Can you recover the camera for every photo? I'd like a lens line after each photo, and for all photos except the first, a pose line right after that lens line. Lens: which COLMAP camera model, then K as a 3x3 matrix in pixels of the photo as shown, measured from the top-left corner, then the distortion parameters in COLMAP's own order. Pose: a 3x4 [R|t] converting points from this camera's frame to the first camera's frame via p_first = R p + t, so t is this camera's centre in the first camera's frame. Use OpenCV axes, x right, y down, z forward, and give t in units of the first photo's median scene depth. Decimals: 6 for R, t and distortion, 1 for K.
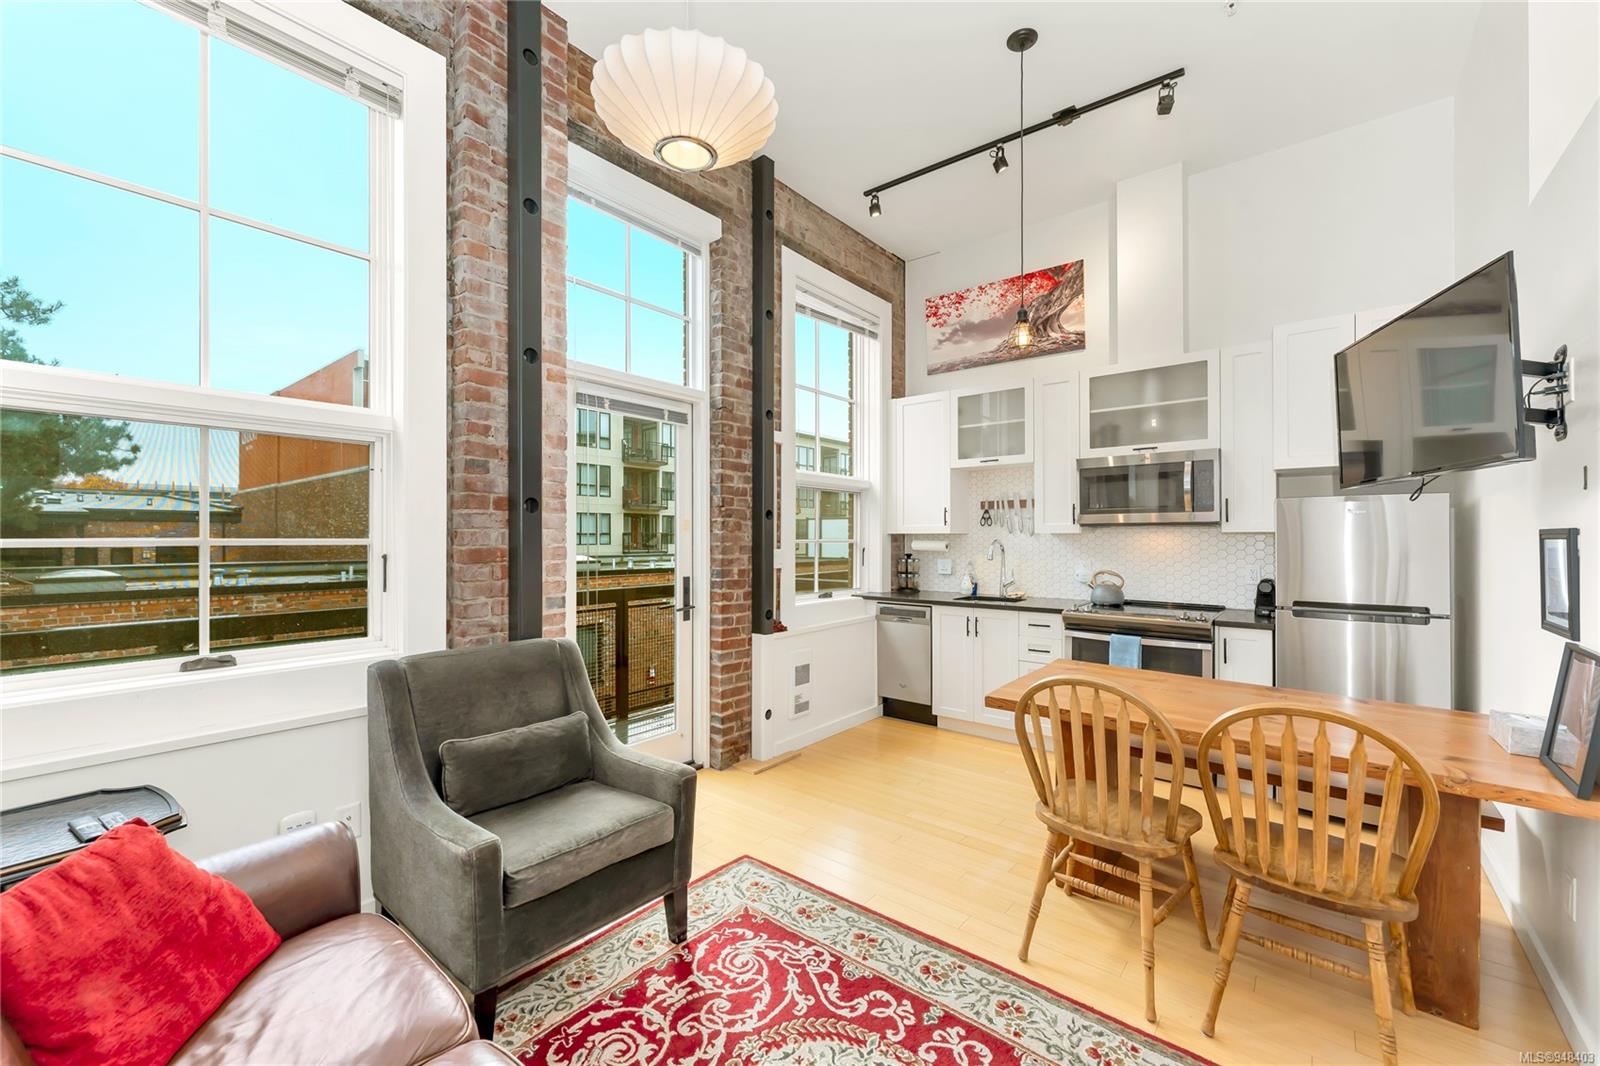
lens RADIAL K [[627.1, 0, 805.4], [0, 627.1, 535.0], [0, 0, 1]] dist [0.000012, -0.000020]
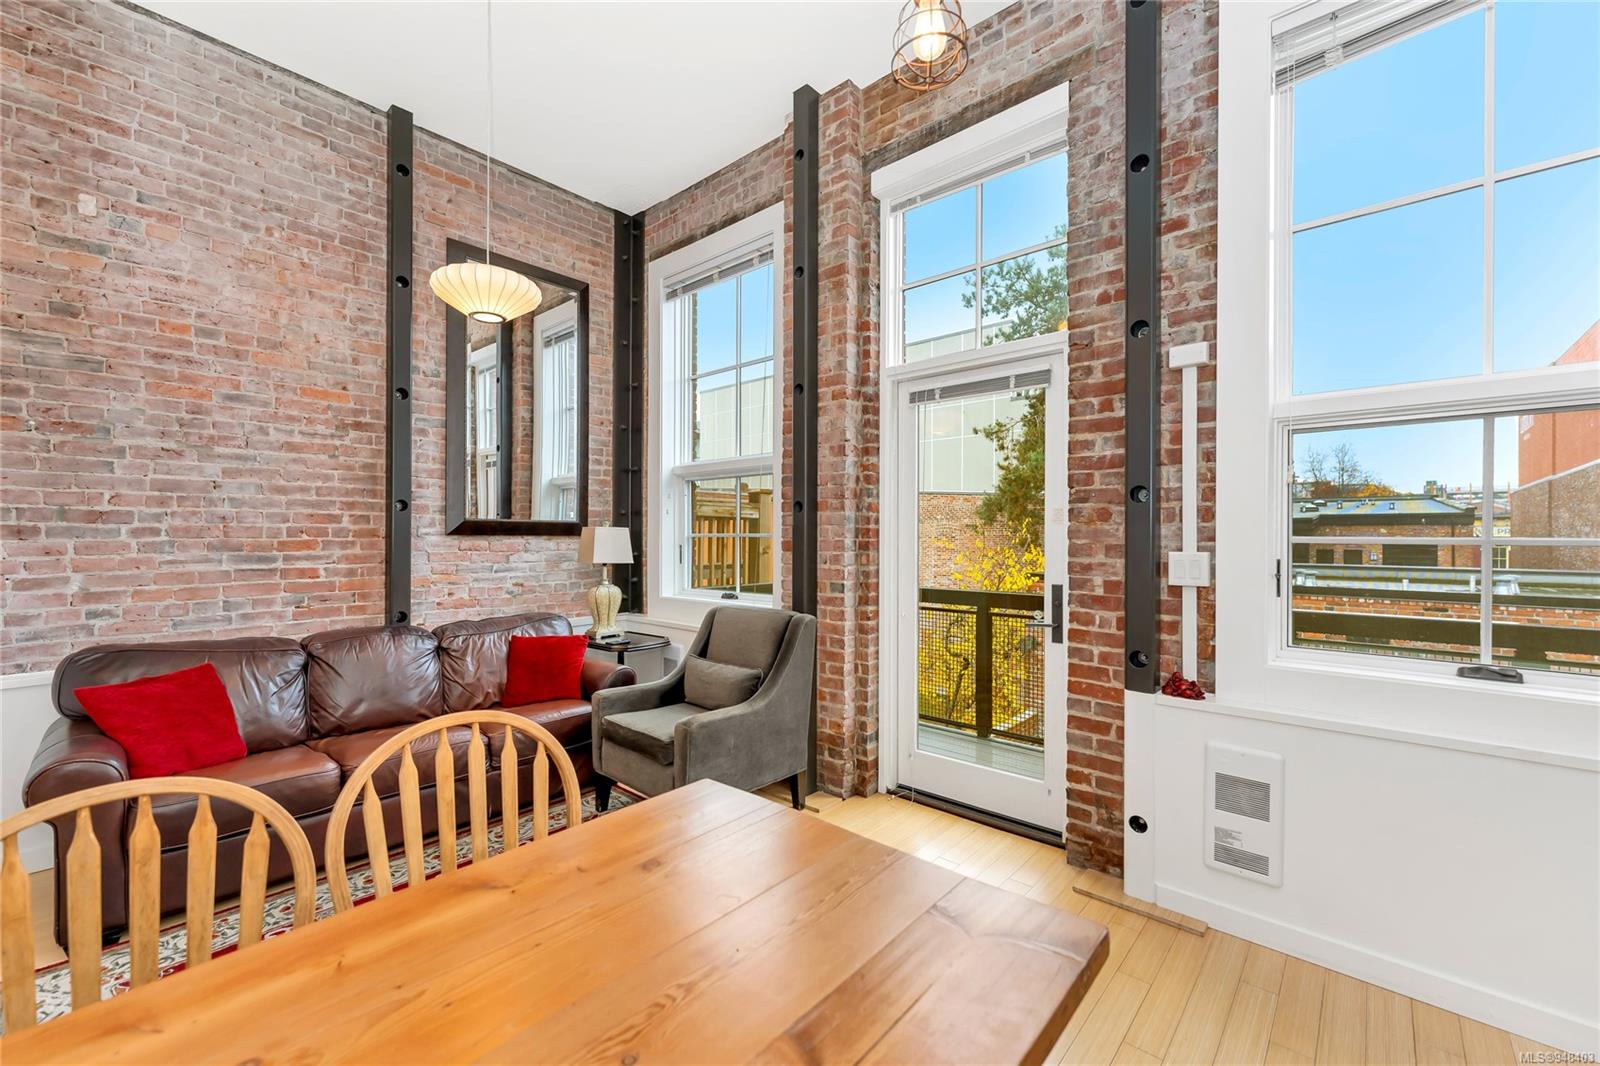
lens RADIAL K [[645.7, 0, 795.9], [0, 645.7, 540.0], [0, 0, 1]] dist [0.000068, -0.000142]
pose [[-0.056772, 0.001618, -0.998386, 0.546736], [-0.001009, 0.999998, 0.001678, 0.011009], [0.998387, 0.001103, -0.056771, 0.664796]]
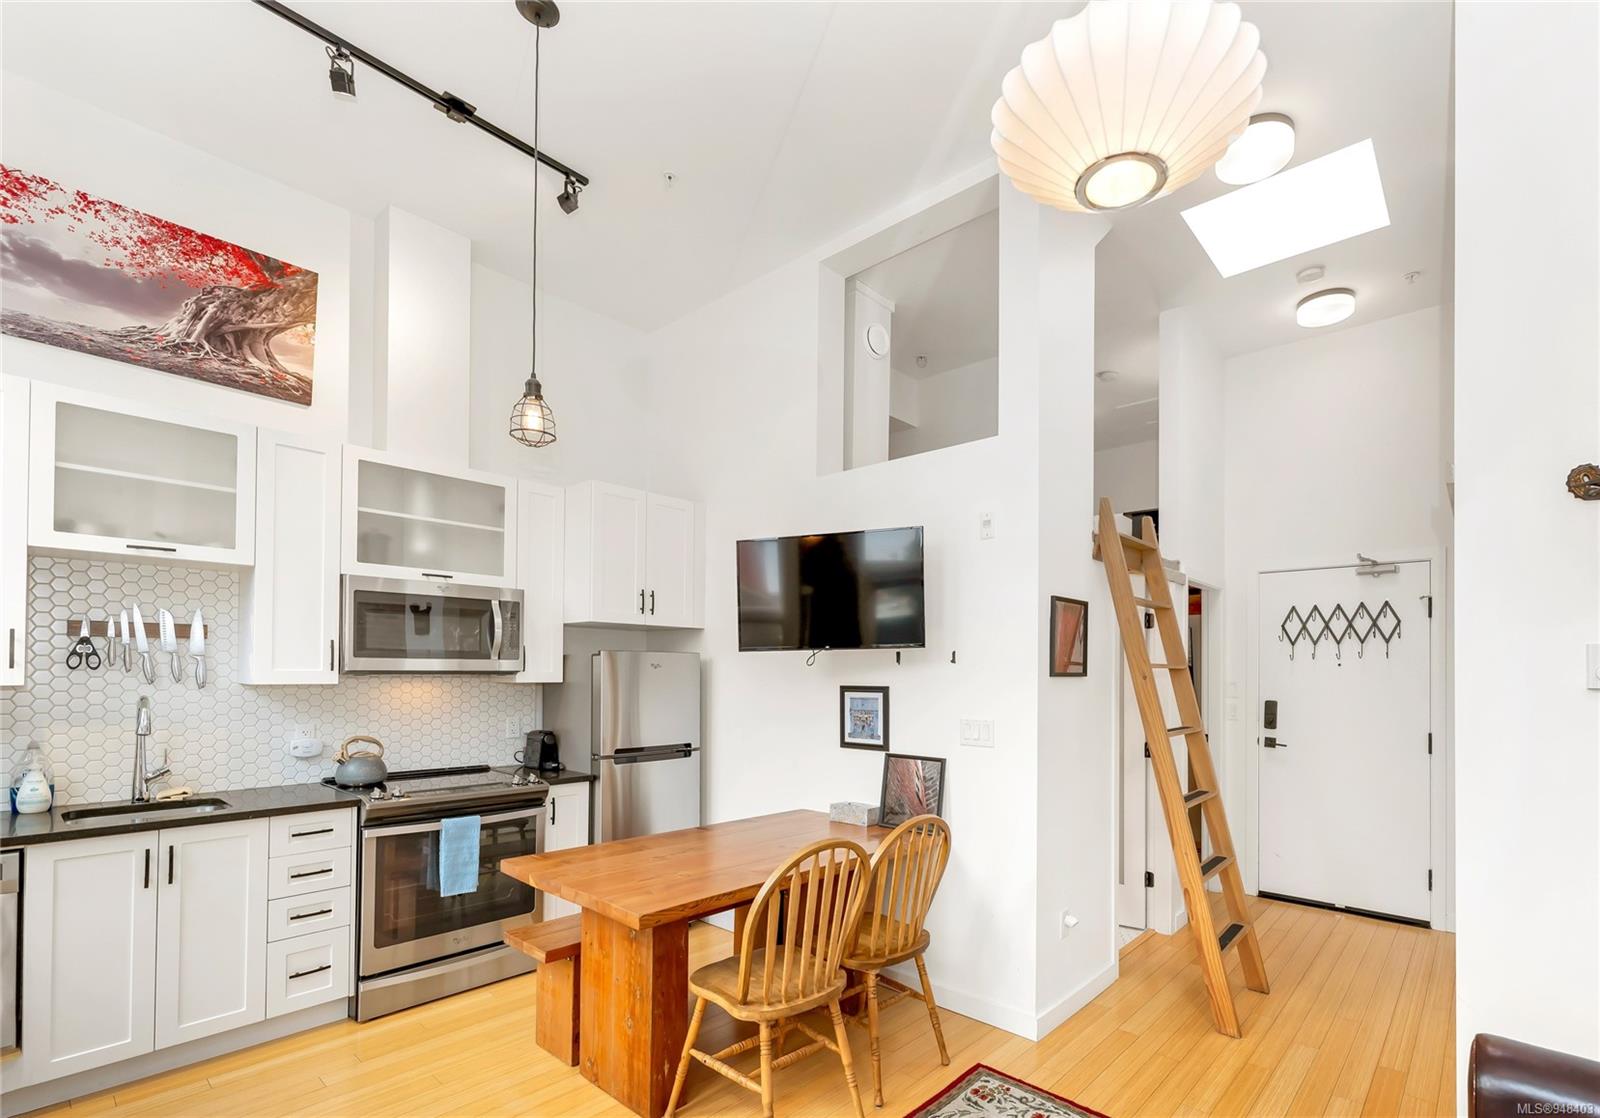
lens RADIAL K [[738.1, 0, 858.0], [0, 738.1, 663.2], [0, 0, 1]] dist [0.000670, 0.000127]
pose [[0.038912, 0.016215, 0.999111, -0.339837], [-0.007293, 0.999846, -0.015942, -0.017034], [-0.999216, -0.006666, 0.039024, 0.421189]]
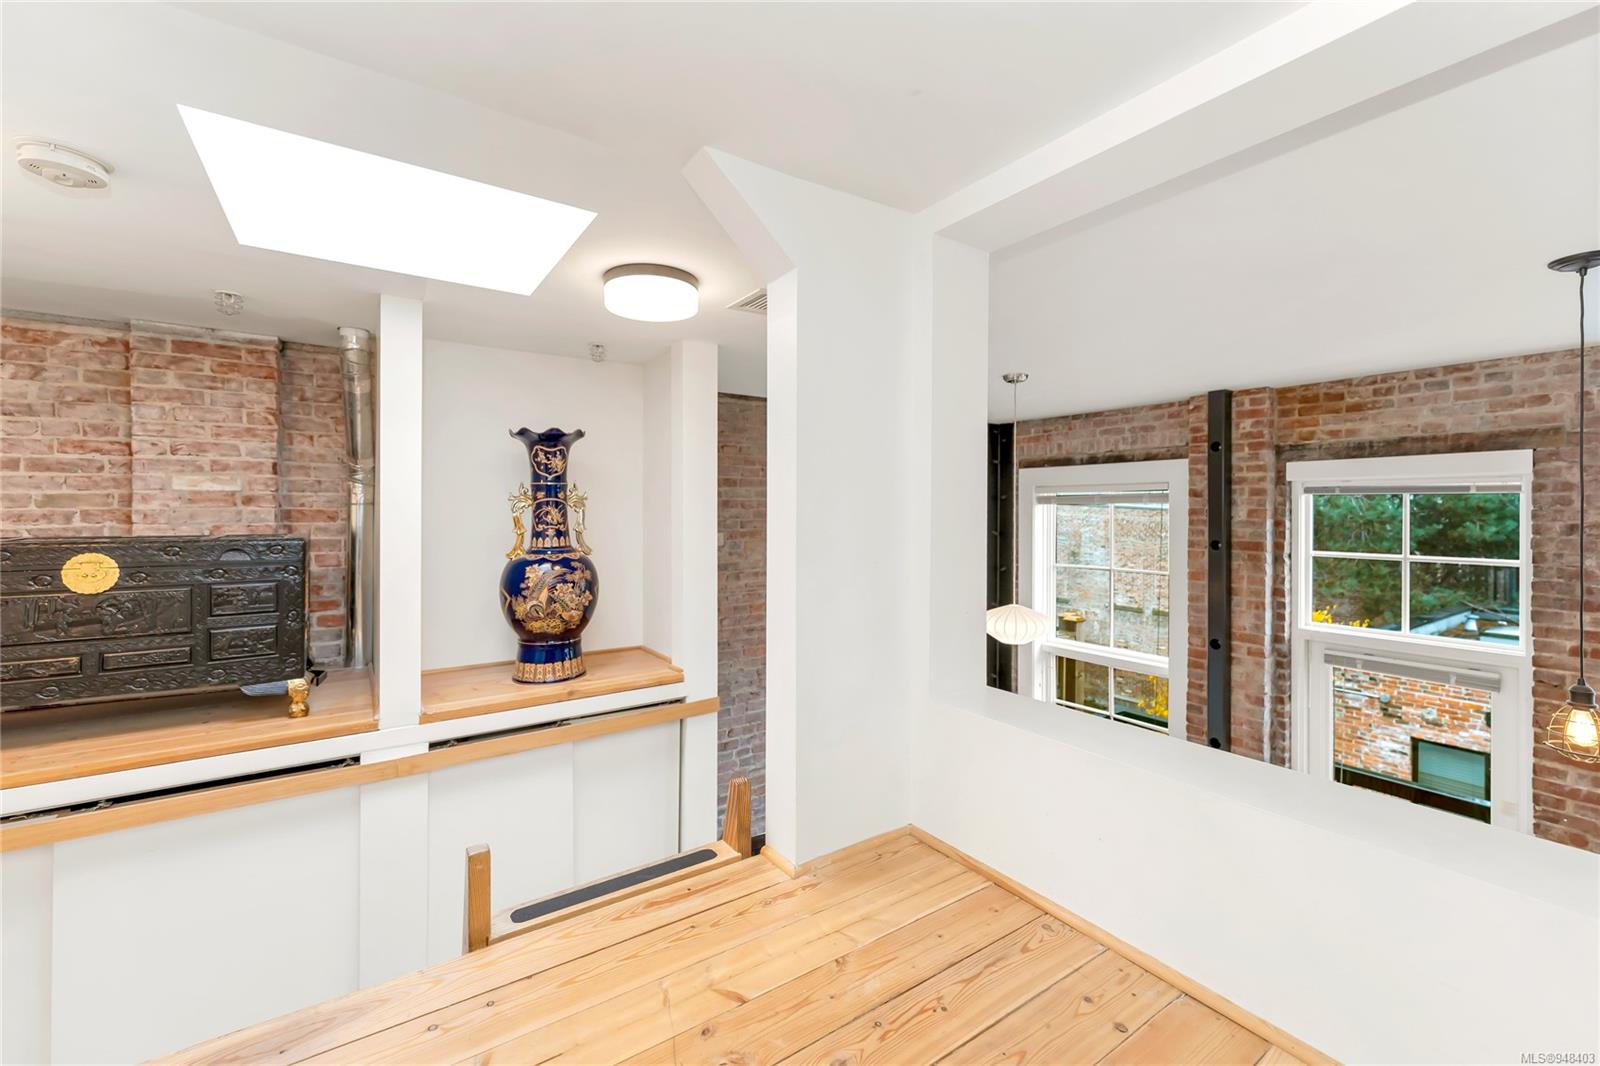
lens RADIAL K [[654.5, 0, 799.9], [0, 654.5, 509.9], [0, 0, 1]] dist [-0.001193, 0.000129]
pose [[-0.292346, -0.003175, -0.956307, 0.855518], [-0.002694, 0.999993, -0.002497, -0.377934], [0.956309, 0.001846, -0.292352, 0.309445]]
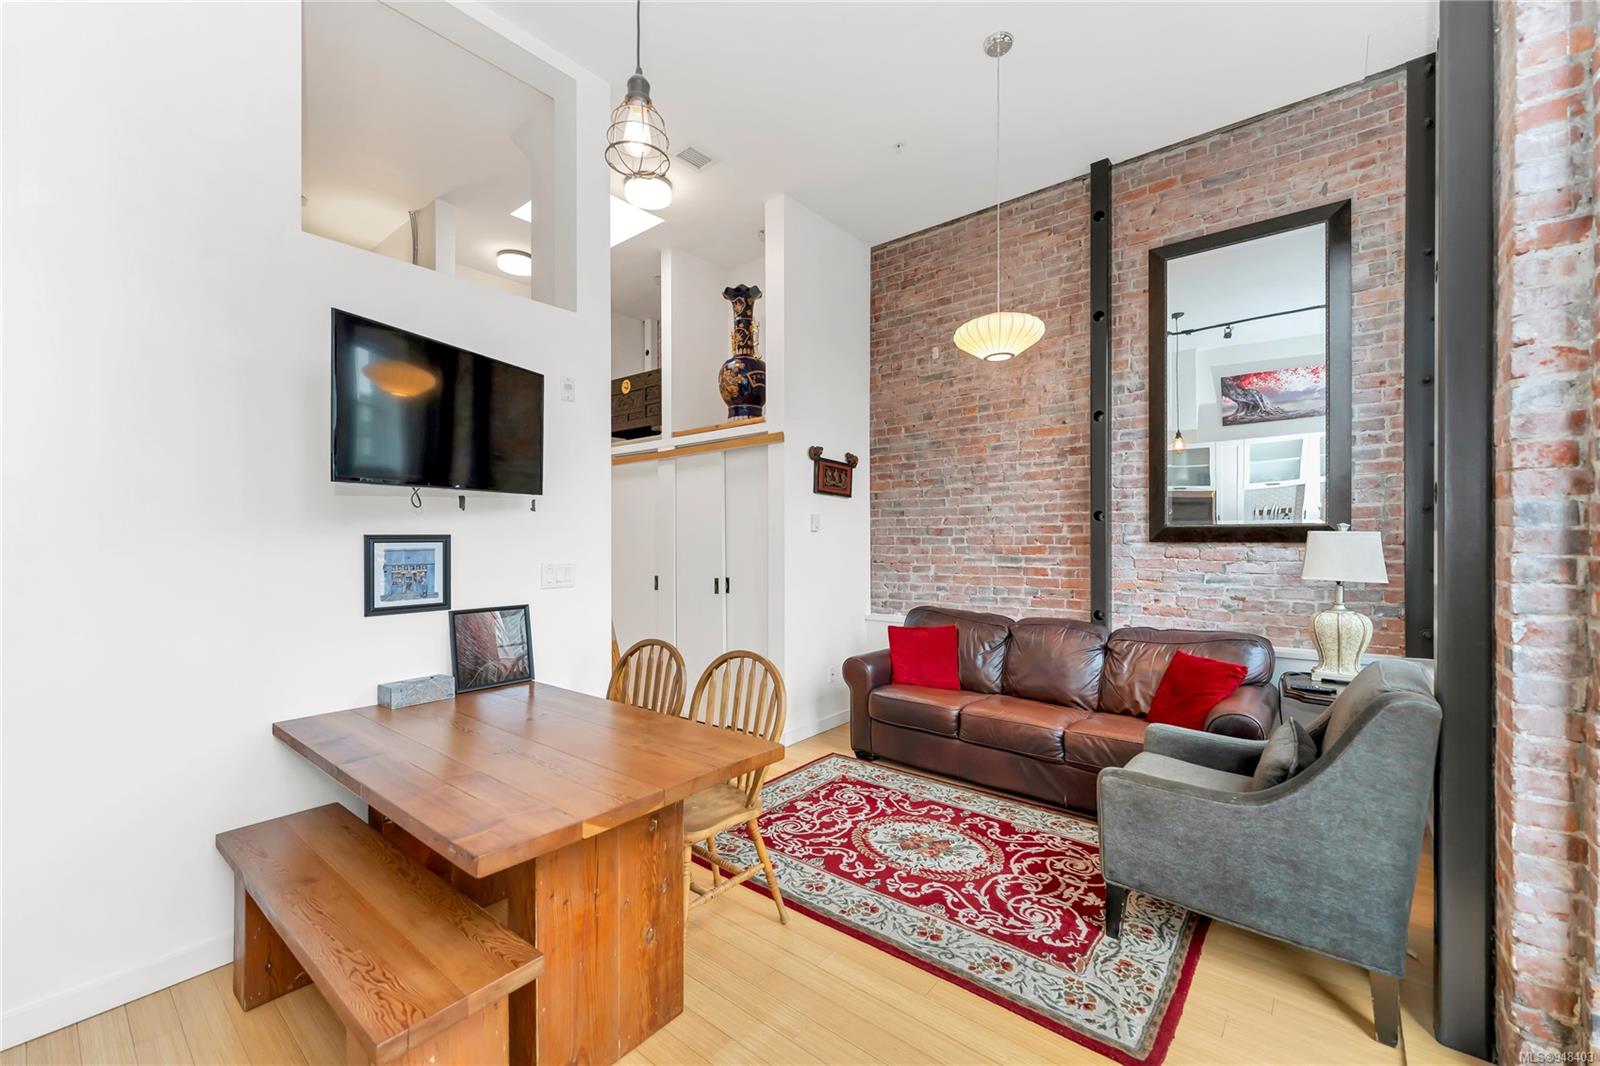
lens RADIAL K [[645.7, 0, 795.9], [0, 645.7, 540.0], [0, 0, 1]] dist [0.000068, -0.000142]
pose [[-0.999835, 0.001414, 0.018130, 0.151919], [0.001450, 0.999997, 0.001984, 0.000363], [-0.018128, 0.002010, -0.999834, 1.063463]]
